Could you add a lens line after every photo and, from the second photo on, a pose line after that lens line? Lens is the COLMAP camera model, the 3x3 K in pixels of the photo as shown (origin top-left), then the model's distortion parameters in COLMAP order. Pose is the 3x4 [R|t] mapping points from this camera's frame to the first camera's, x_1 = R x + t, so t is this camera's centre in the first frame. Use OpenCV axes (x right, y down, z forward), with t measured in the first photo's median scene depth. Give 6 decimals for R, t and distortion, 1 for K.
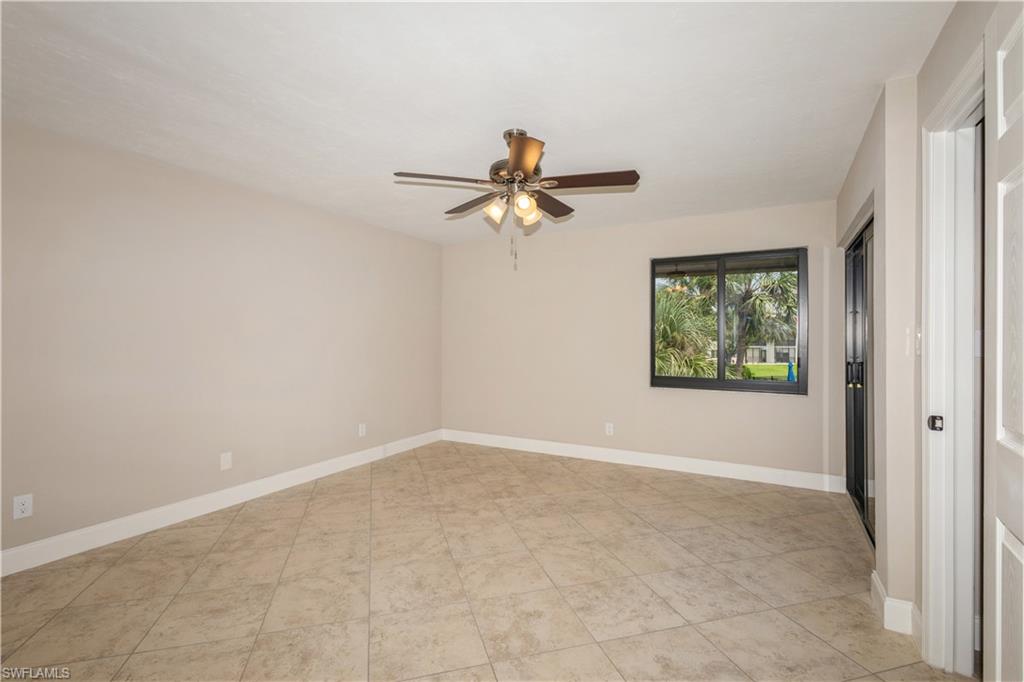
lens RADIAL K [[478.6, 0, 503.9], [0, 478.6, 337.0], [0, 0, 1]] dist [-0.001674, 0.000091]
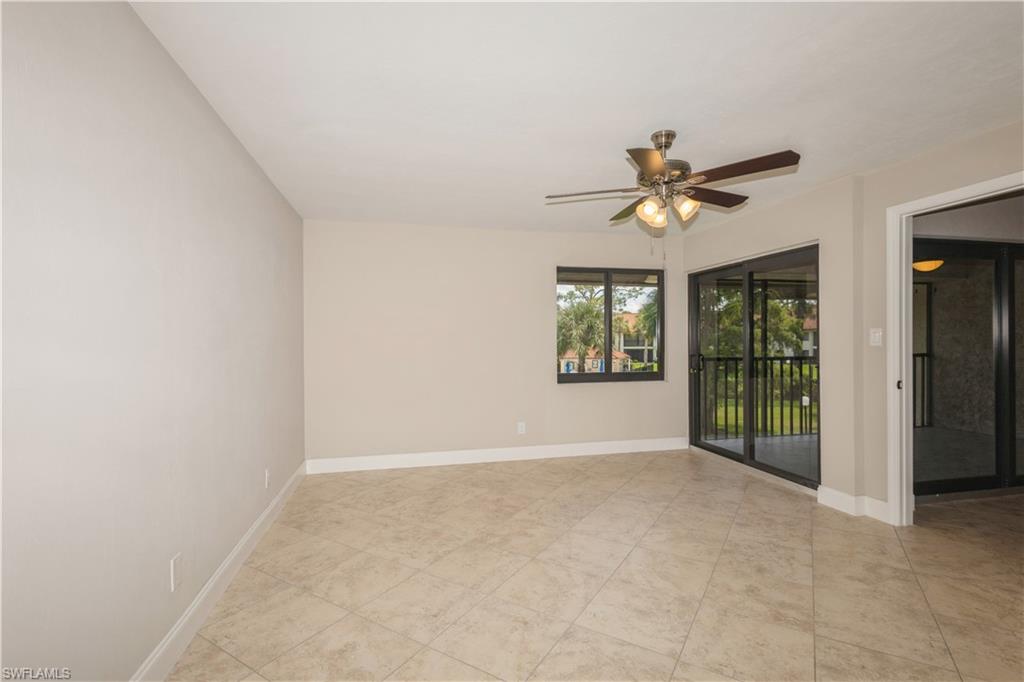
lens RADIAL K [[478.6, 0, 513.0], [0, 478.6, 343.8], [0, 0, 1]] dist [-0.001674, 0.000091]
pose [[0.742659, -0.017606, 0.669438, -0.606286], [0.011999, 0.999844, 0.012984, -0.002604], [-0.669562, -0.001610, 0.742754, 0.312258]]
